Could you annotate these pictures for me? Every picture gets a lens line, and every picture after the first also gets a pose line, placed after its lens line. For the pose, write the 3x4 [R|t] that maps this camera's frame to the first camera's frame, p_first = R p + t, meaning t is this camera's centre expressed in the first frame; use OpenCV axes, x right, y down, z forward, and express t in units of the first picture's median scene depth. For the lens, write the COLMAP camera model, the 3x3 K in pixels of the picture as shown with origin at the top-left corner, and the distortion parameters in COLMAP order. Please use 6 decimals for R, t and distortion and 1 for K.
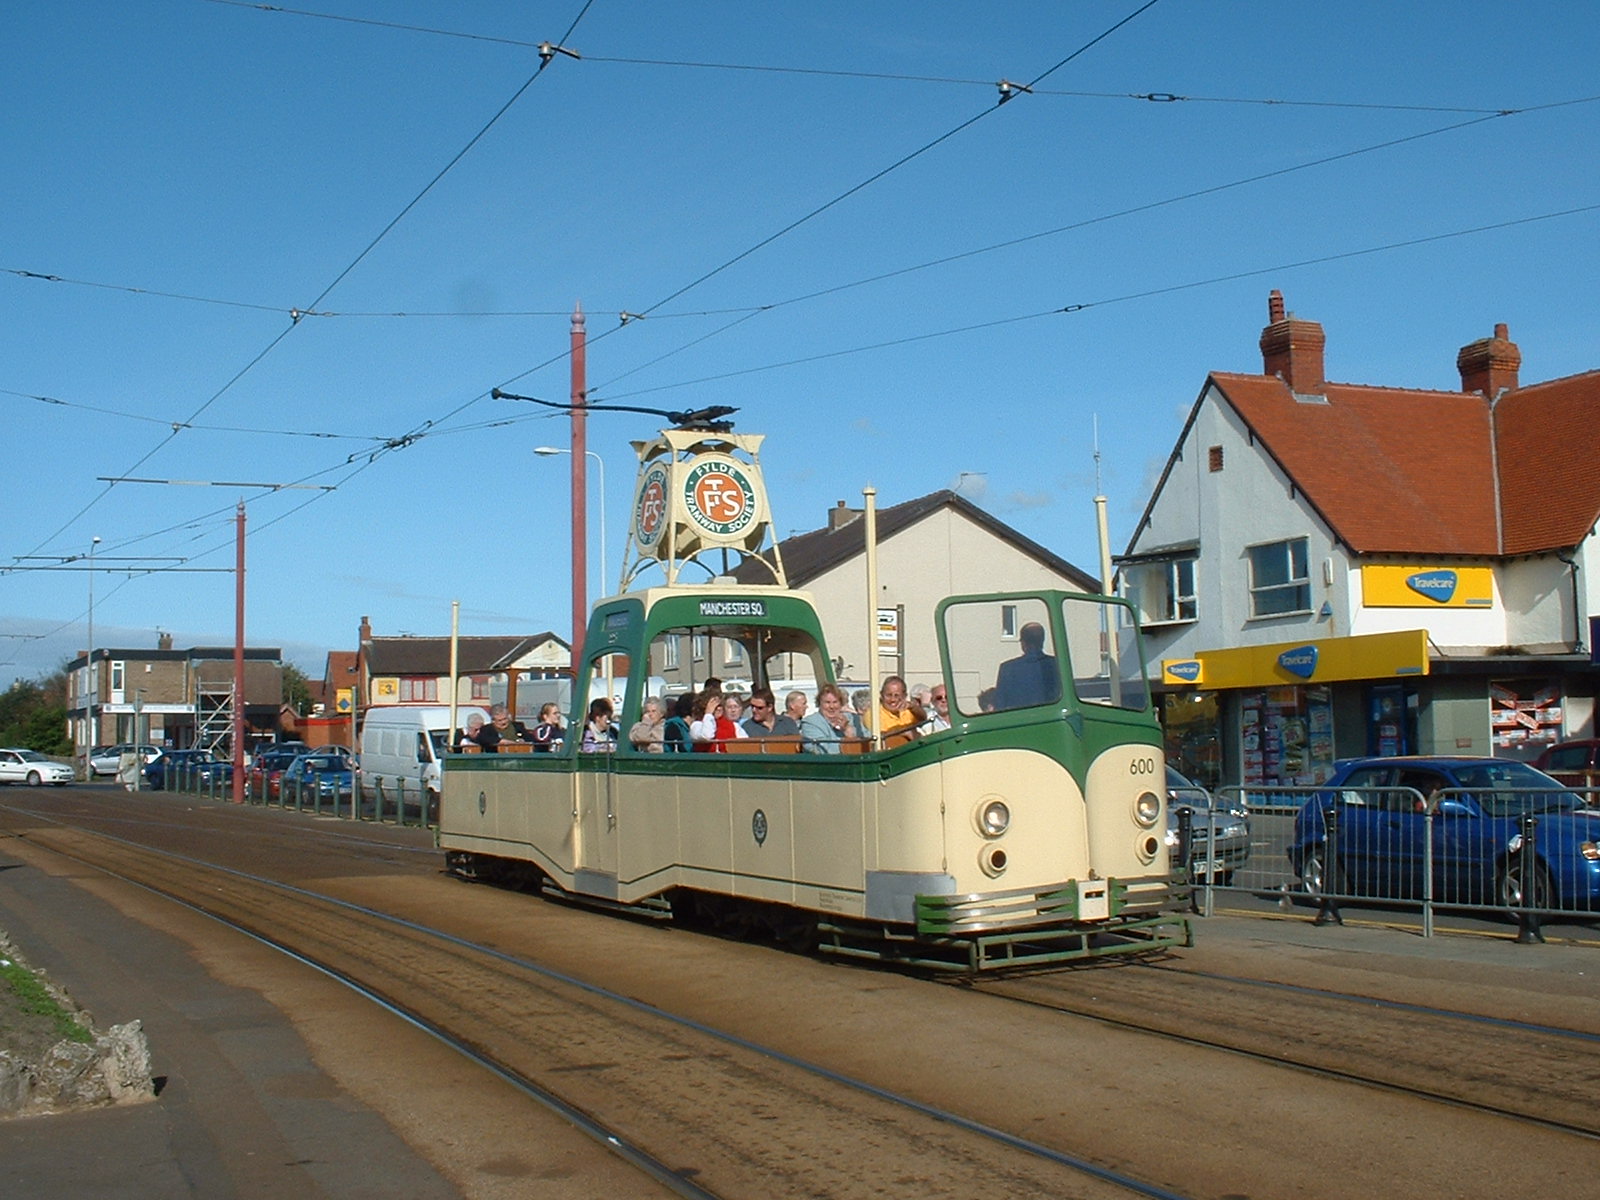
lens RADIAL K [[1870.2, 0, 800.0], [0, 1870.2, 600.0], [0, 0, 1]] dist [-0.290007, 0.403955]
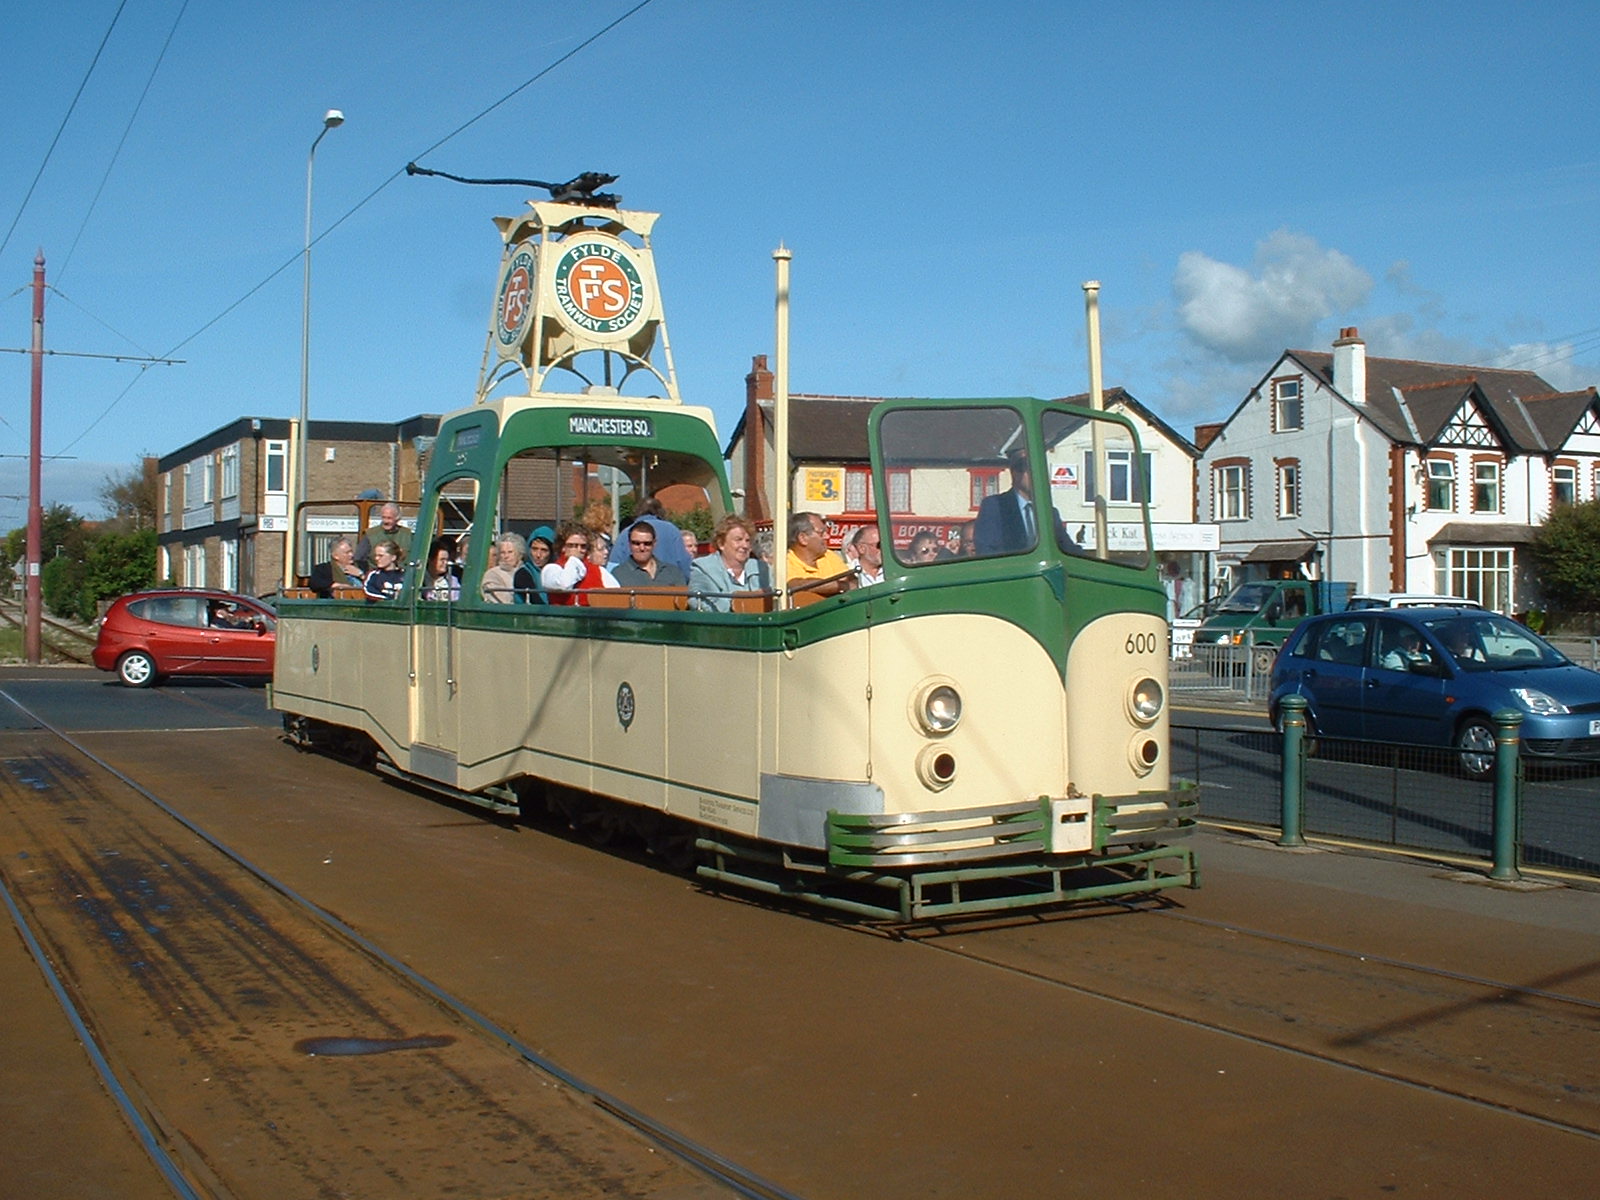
lens RADIAL K [[1851.4, 0, 800.0], [0, 1851.4, 600.0], [0, 0, 1]] dist [-0.230873, 0.219363]
pose [[0.998627, 0.028834, 0.043727, 0.015735], [-0.032145, 0.996511, 0.077025, 0.019433], [-0.041353, -0.078325, 0.996070, 0.259074]]
